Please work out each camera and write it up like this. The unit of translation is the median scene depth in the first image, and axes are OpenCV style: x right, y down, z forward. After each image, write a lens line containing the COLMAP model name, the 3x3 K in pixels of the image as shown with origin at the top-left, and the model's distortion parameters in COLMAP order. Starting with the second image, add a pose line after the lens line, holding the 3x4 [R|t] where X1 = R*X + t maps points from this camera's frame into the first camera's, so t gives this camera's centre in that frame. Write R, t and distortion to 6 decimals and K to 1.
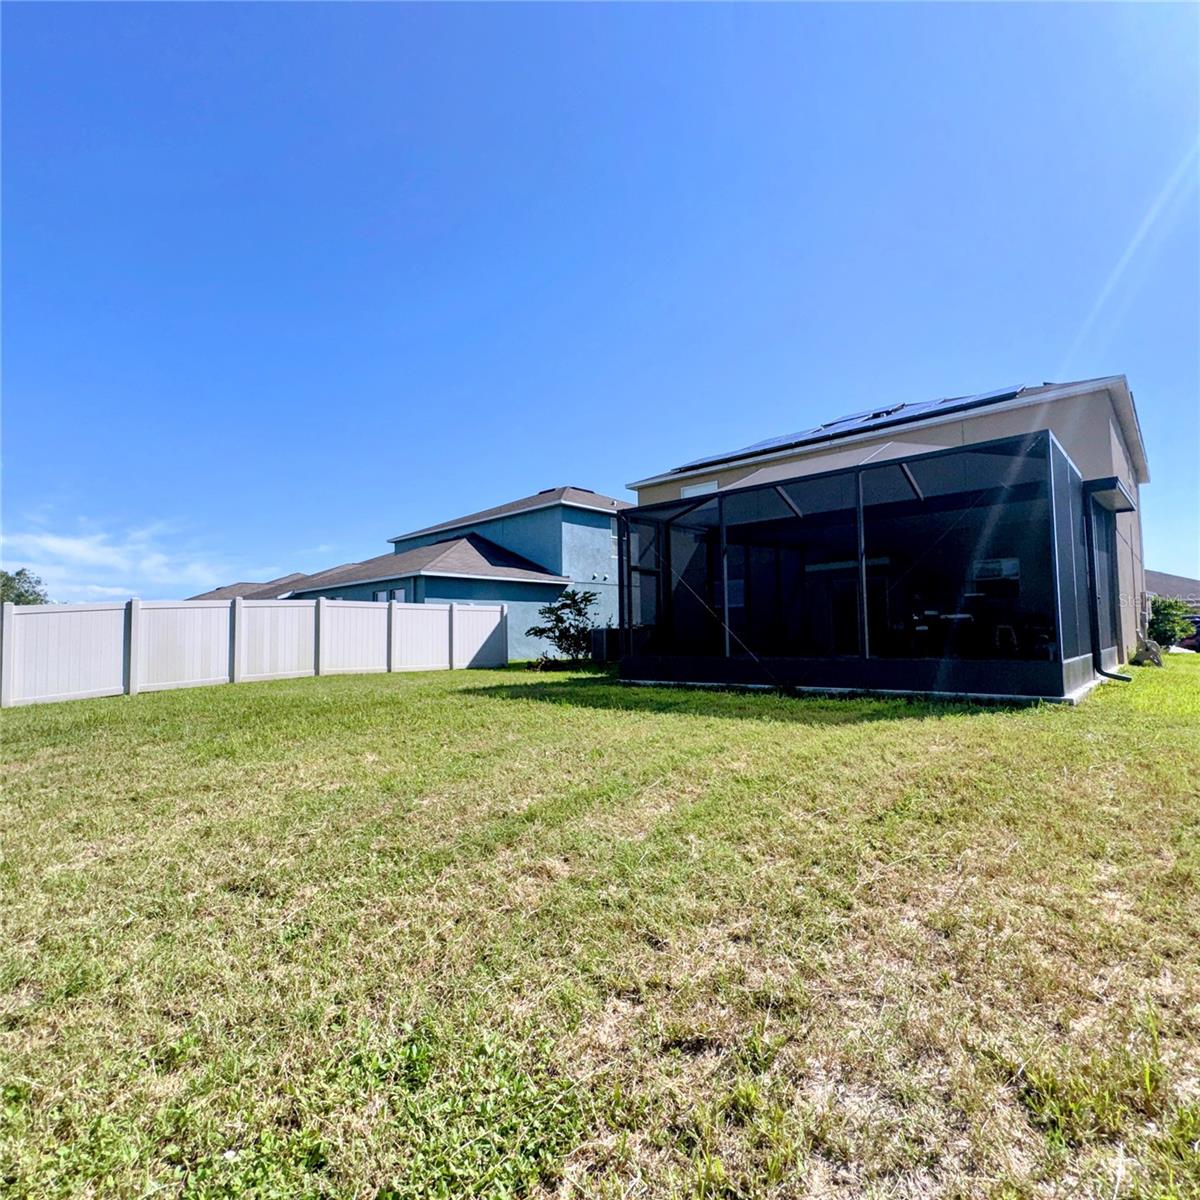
lens RADIAL K [[642.3, 0, 596.3], [0, 642.3, 598.1], [0, 0, 1]] dist [-0.002106, 0.001224]
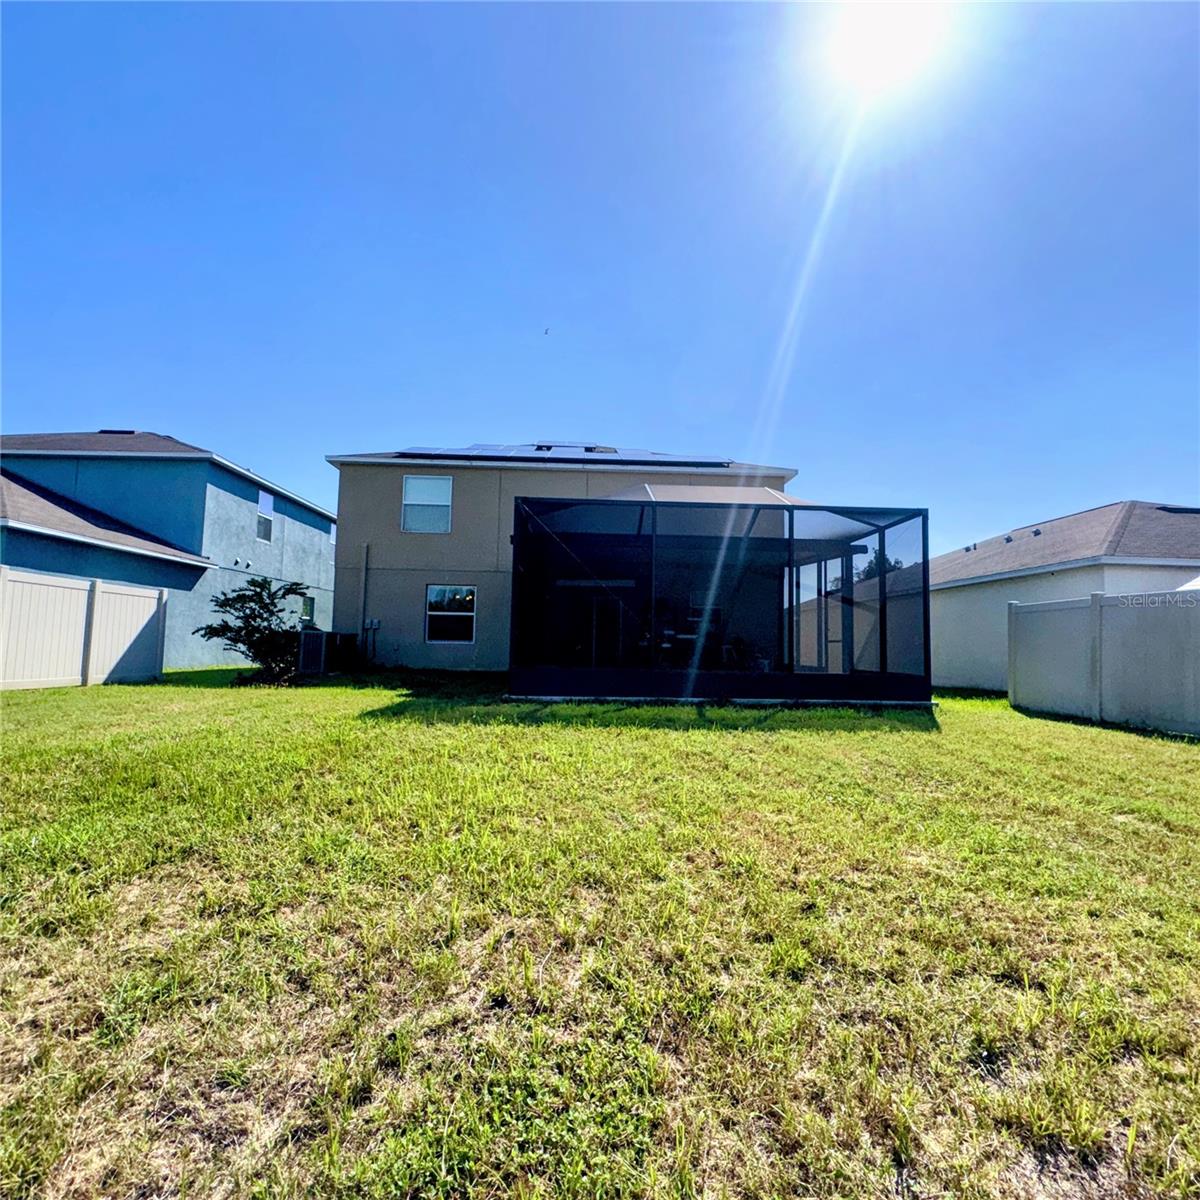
lens RADIAL K [[642.3, 0, 600.2], [0, 642.3, 596.5], [0, 0, 1]] dist [-0.002106, 0.001224]
pose [[0.714714, 0.086194, 0.694085, -0.291934], [-0.072775, 0.996155, -0.048768, 0.018316], [-0.695621, -0.015656, 0.718239, 0.191724]]
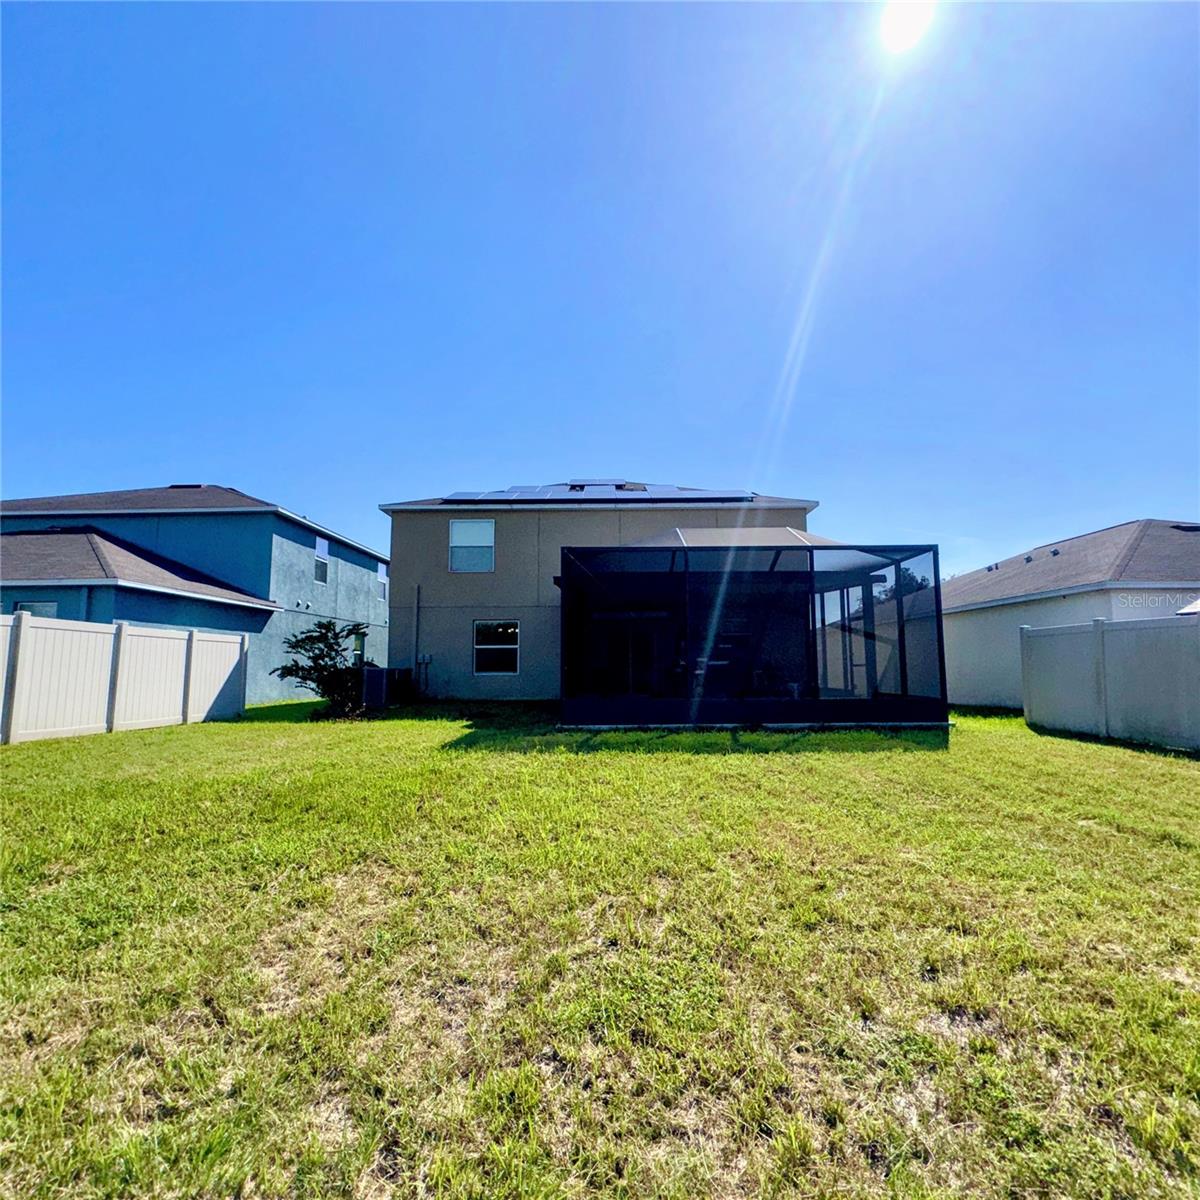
lens RADIAL K [[642.3, 0, 600.5], [0, 642.3, 599.8], [0, 0, 1]] dist [-0.002106, 0.001224]
pose [[0.745806, 0.082333, 0.661055, -0.344917], [-0.045790, 0.996322, -0.072429, 0.005280], [-0.664587, 0.023749, 0.746833, 0.154525]]
